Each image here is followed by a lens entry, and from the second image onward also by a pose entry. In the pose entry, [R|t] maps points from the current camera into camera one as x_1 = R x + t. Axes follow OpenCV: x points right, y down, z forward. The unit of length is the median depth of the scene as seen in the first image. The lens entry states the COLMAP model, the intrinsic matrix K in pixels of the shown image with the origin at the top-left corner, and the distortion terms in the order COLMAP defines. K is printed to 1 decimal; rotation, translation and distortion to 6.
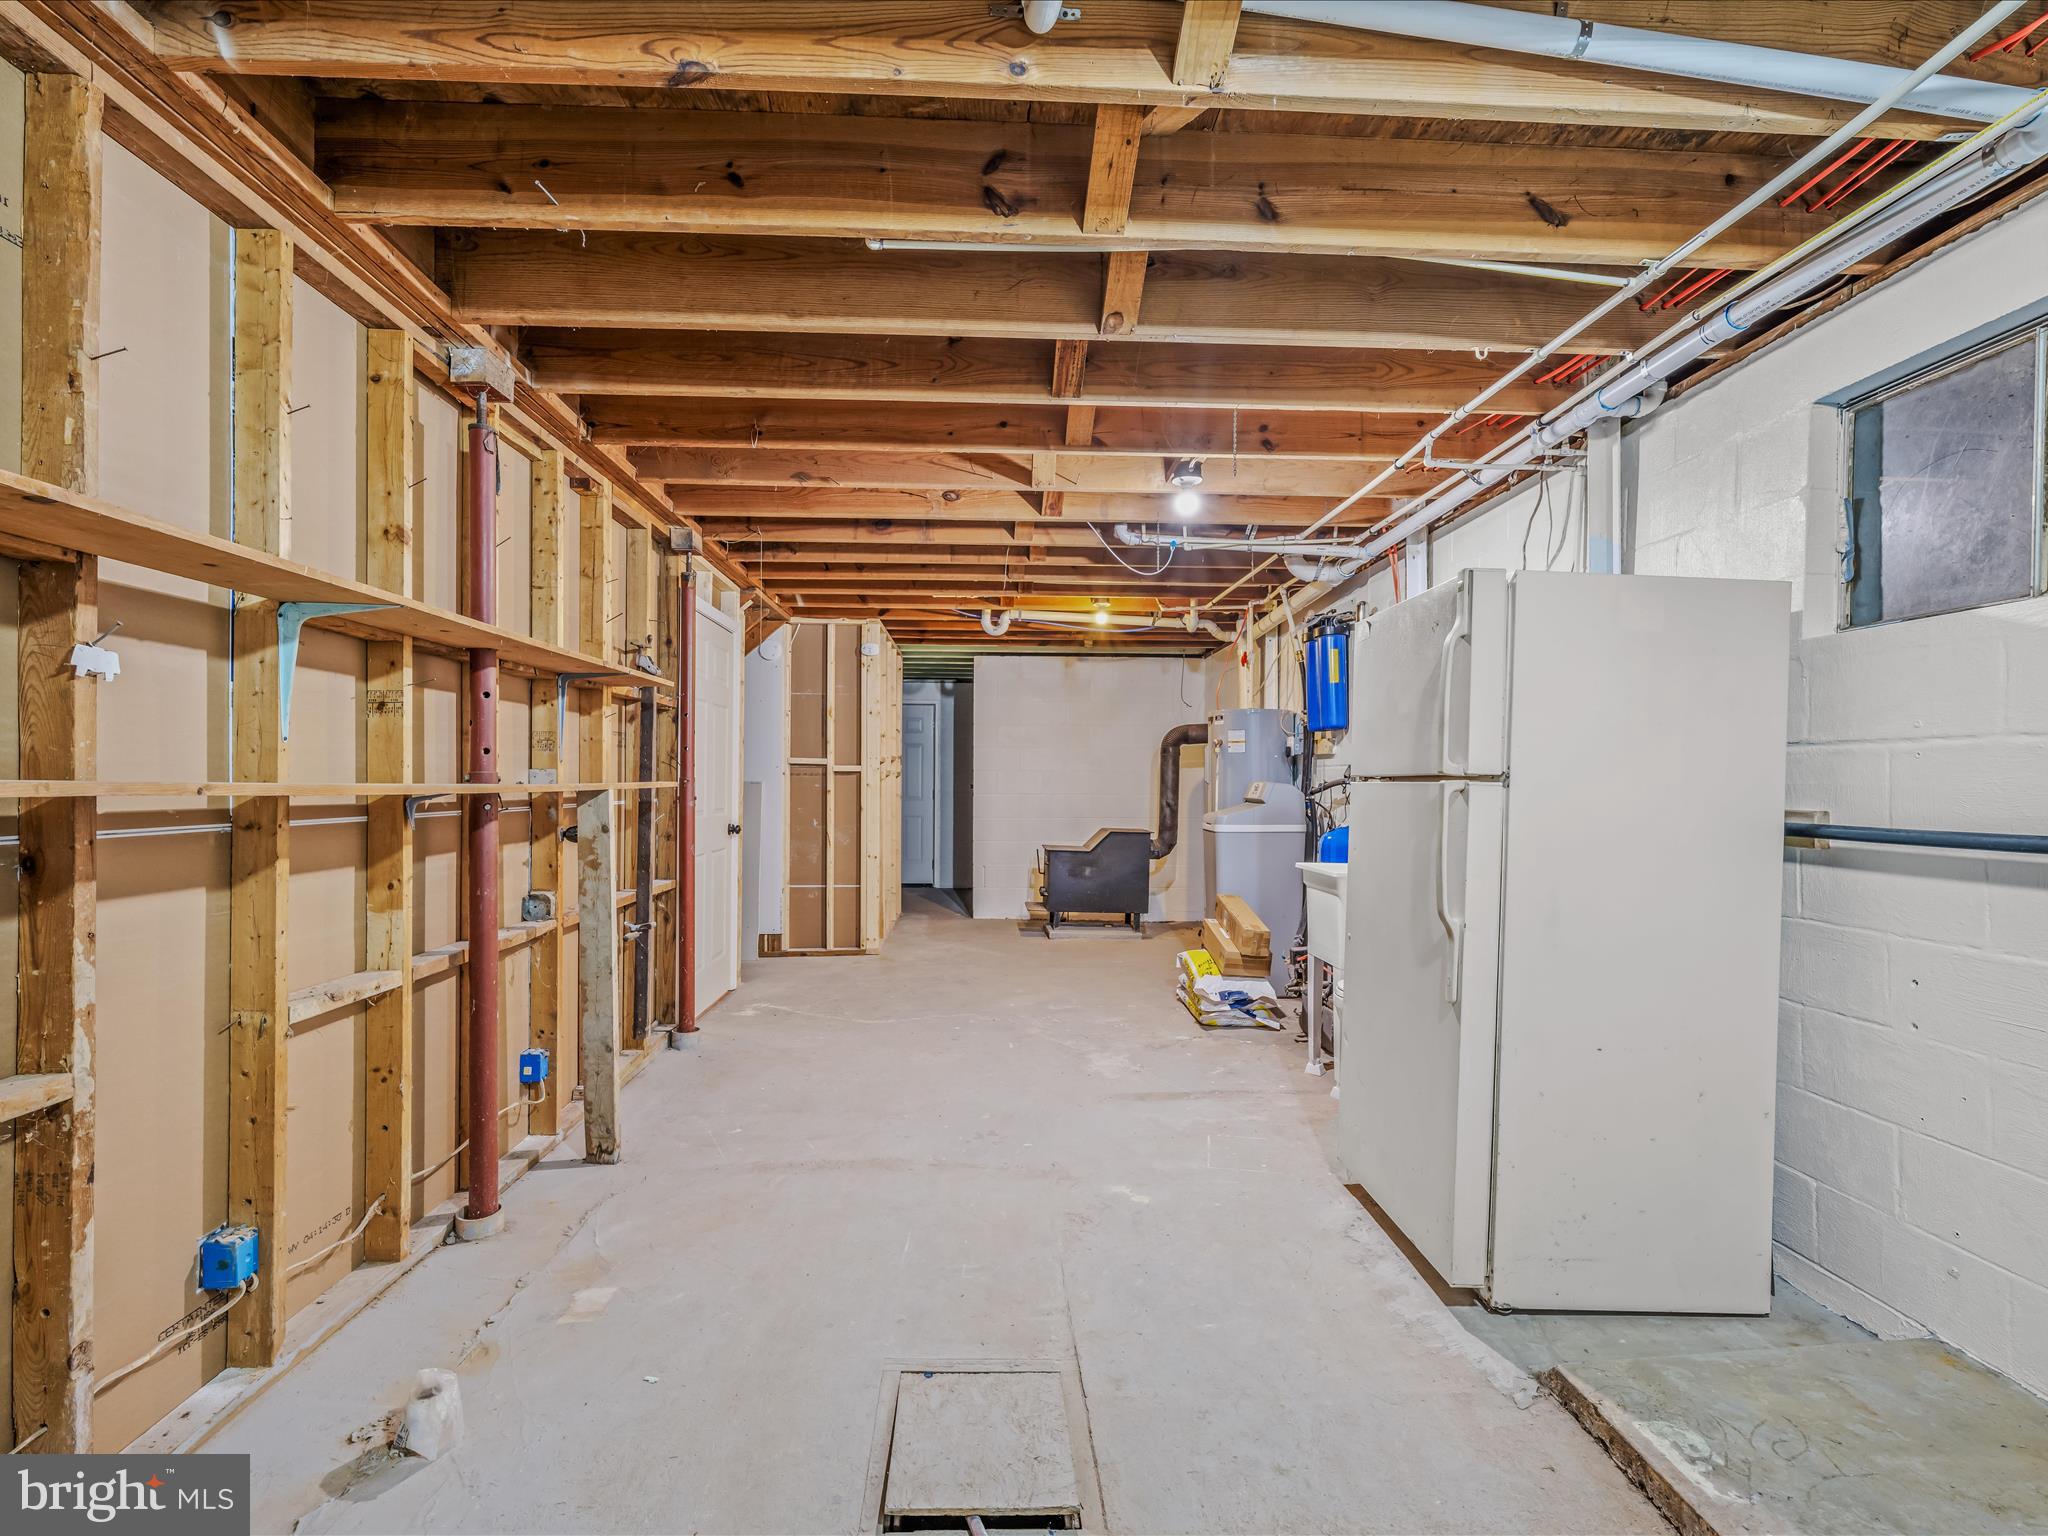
lens RADIAL K [[911.0, 0, 1020.2], [0, 911.0, 783.2], [0, 0, 1]] dist [0.000467, -0.000348]
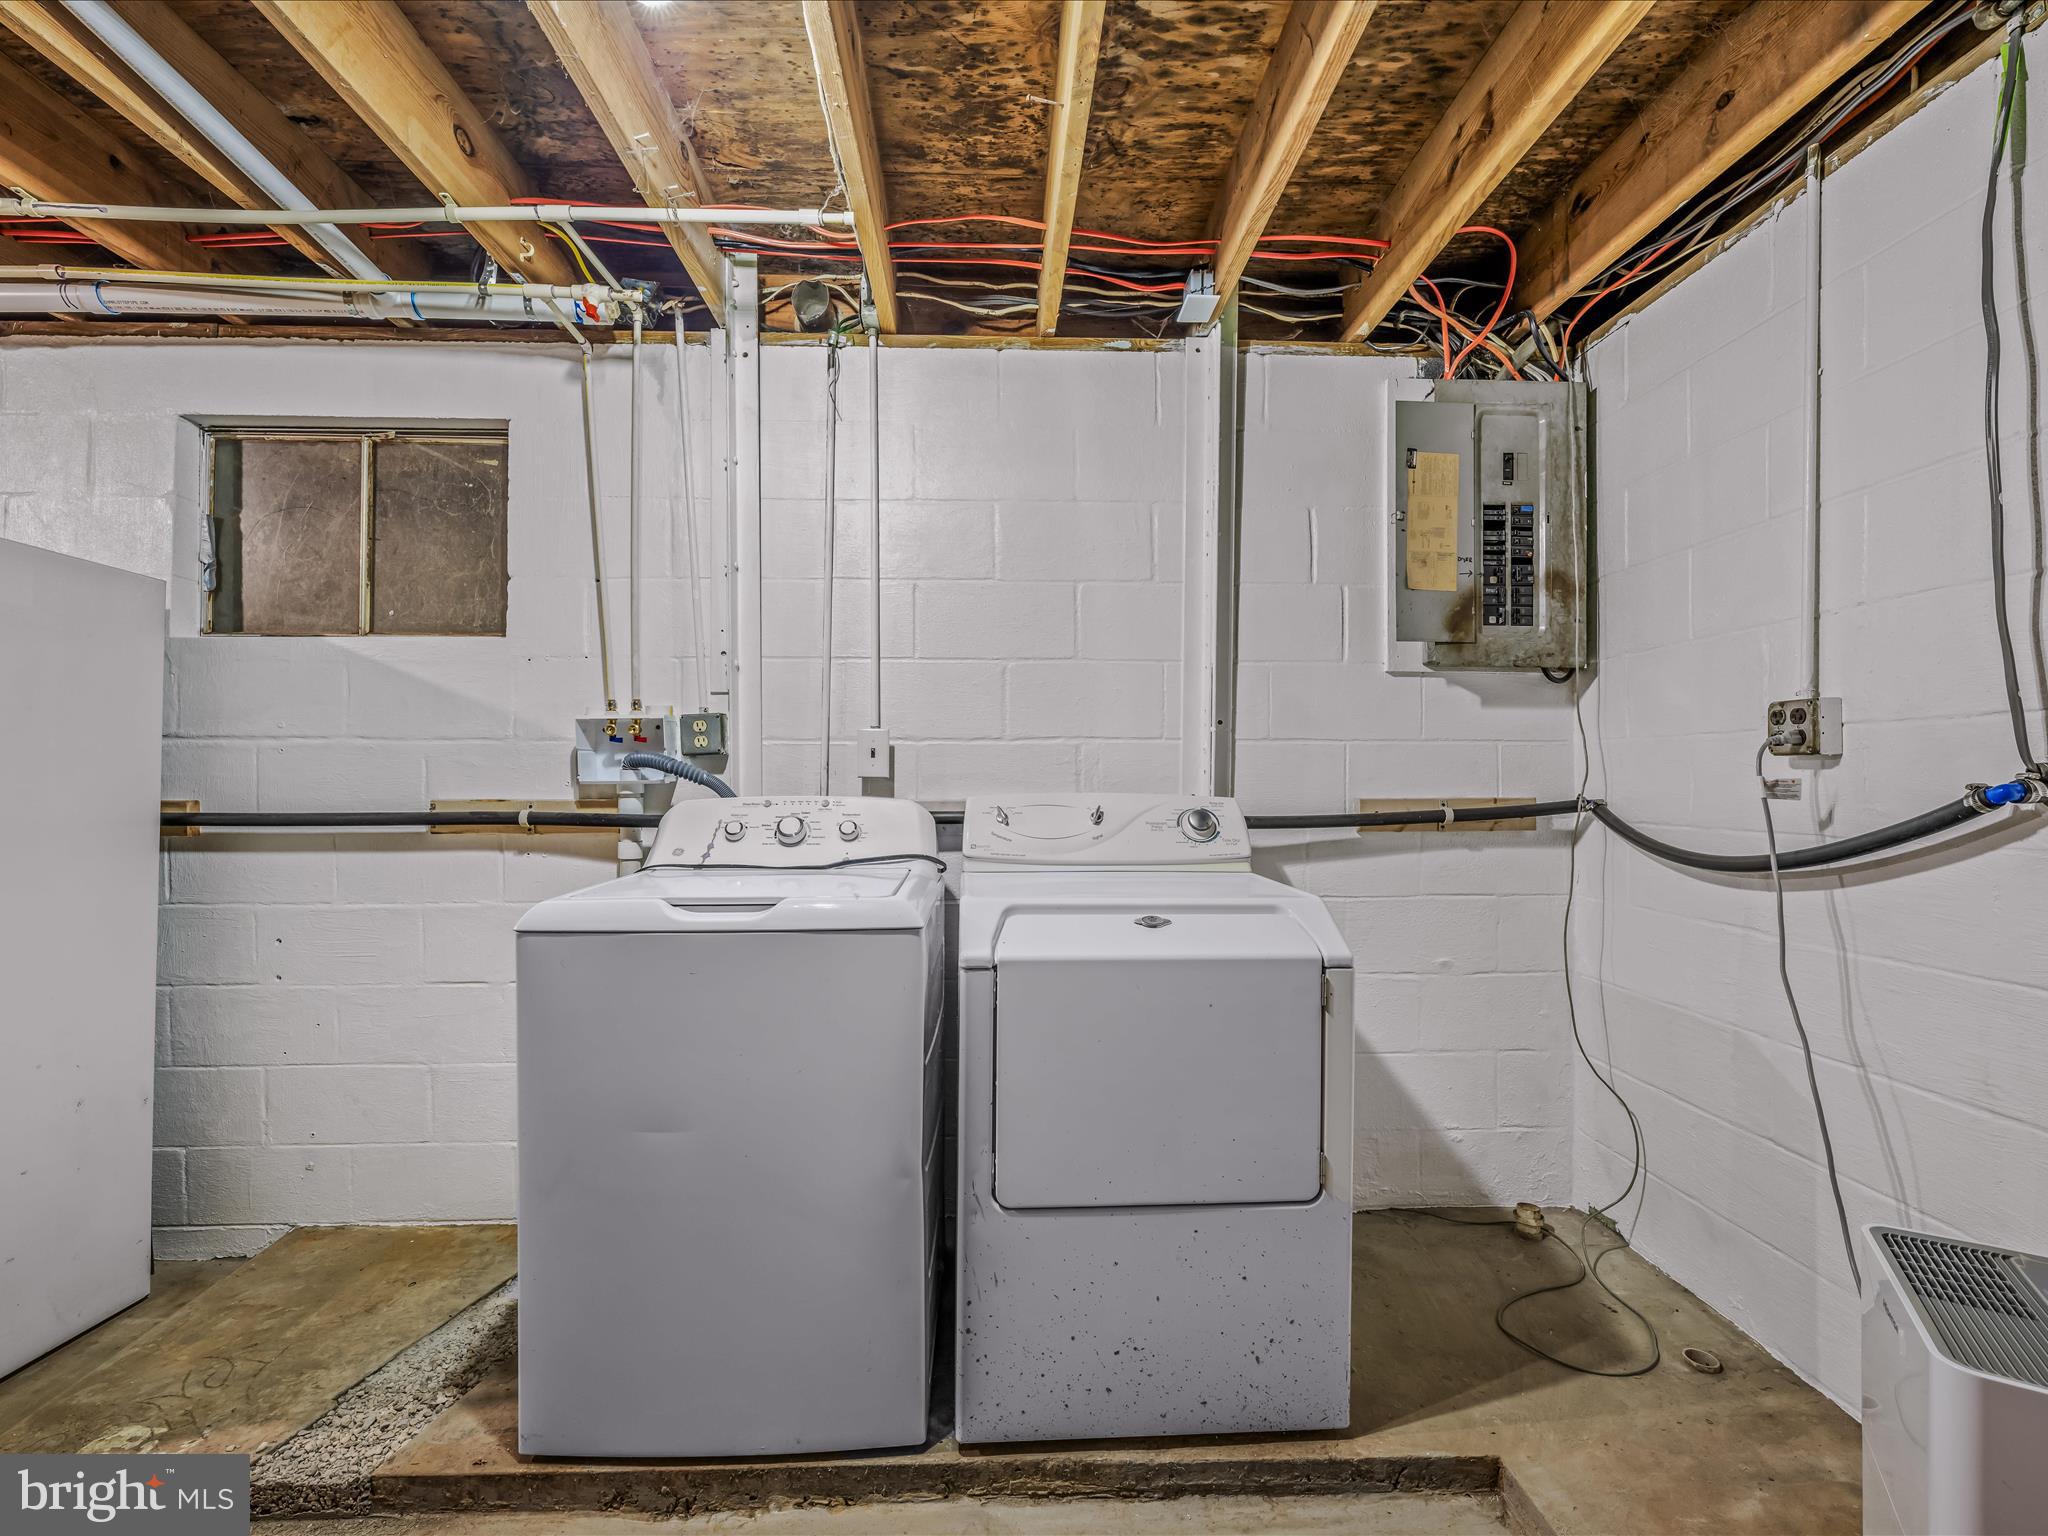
lens RADIAL K [[911.0, 0, 1020.2], [0, 911.0, 783.2], [0, 0, 1]] dist [0.000467, -0.000348]
pose [[0.017434, -0.012203, 0.999774, -0.182157], [0.002158, 0.999924, 0.012167, -0.000814], [-0.999846, 0.001946, 0.017459, 0.005349]]
